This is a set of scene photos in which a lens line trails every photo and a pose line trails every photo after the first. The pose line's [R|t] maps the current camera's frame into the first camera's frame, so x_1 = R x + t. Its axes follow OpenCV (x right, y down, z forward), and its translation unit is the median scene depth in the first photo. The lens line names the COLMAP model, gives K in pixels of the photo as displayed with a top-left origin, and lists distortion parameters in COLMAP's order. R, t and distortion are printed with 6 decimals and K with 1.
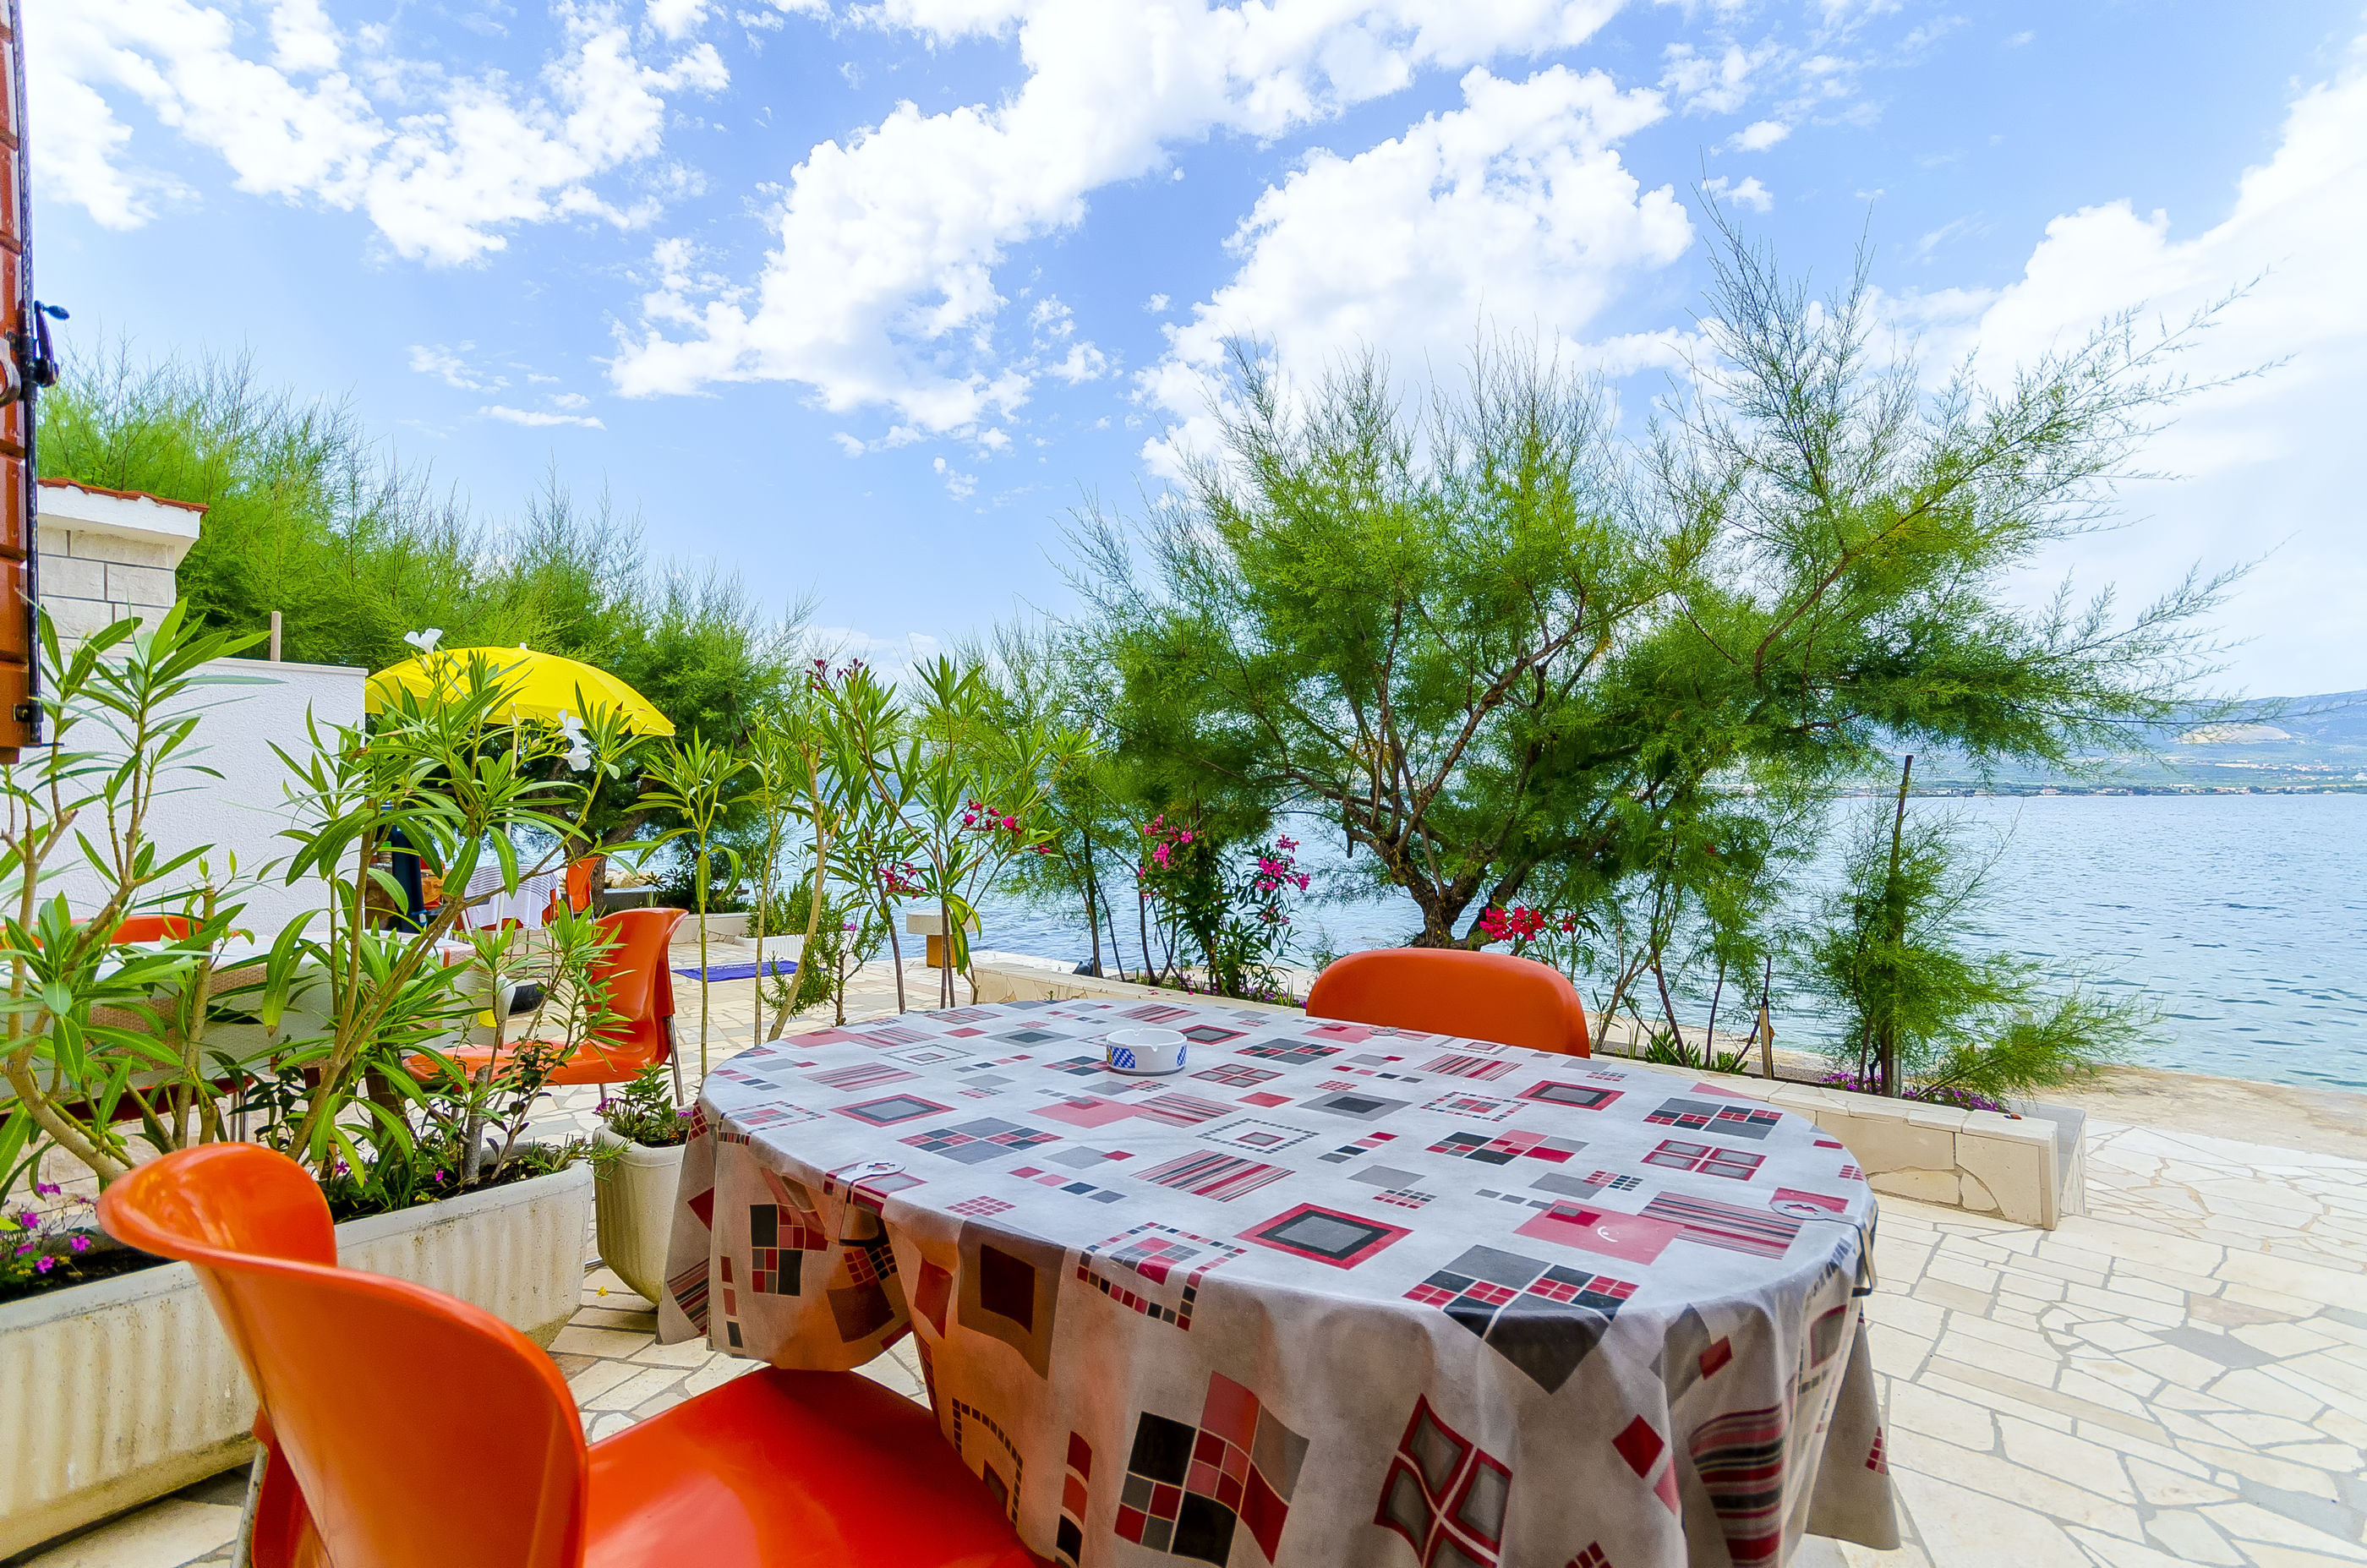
lens RADIAL K [[1096.3, 0, 1183.1], [0, 1096.3, 829.5], [0, 0, 1]] dist [-0.000347, -0.000179]
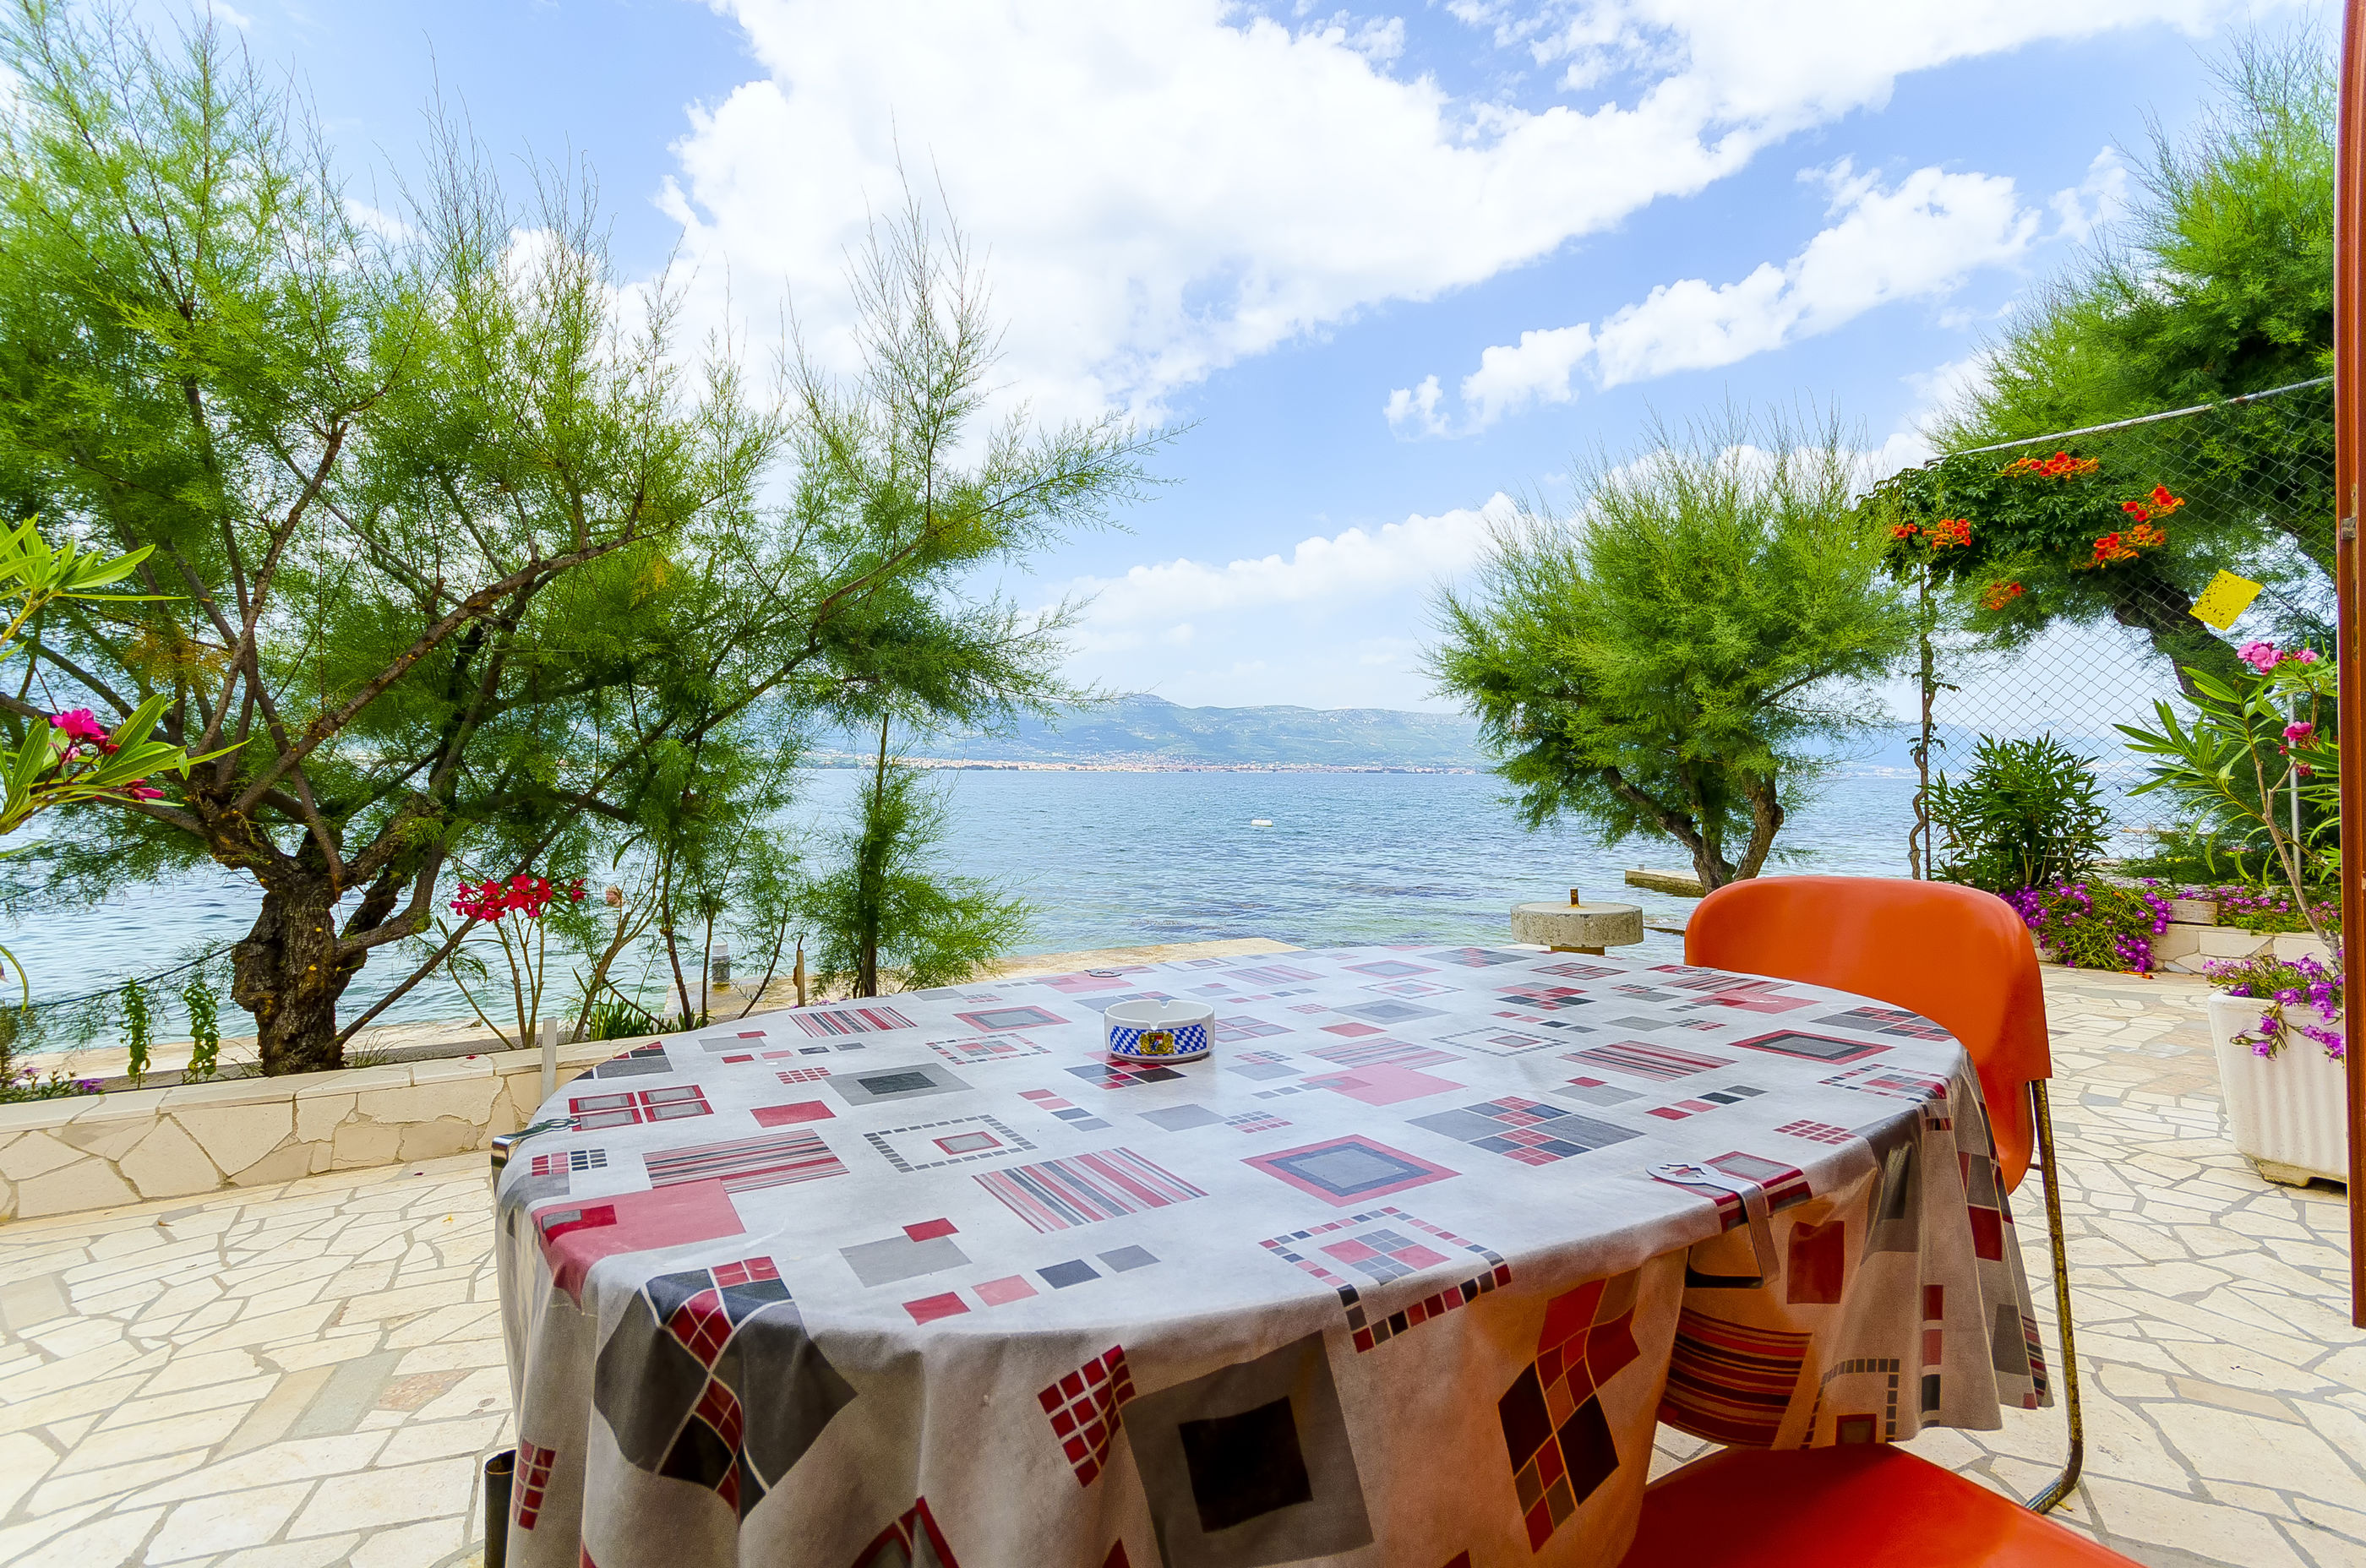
lens RADIAL K [[1035.7, 0, 1186.4], [0, 1035.7, 788.4], [0, 0, 1]] dist [0.000655, 0.000136]
pose [[0.319876, 0.022746, 0.947186, -0.560129], [0.000682, 0.999706, -0.024237, 0.079344], [-0.947459, 0.008399, 0.319766, 0.713371]]
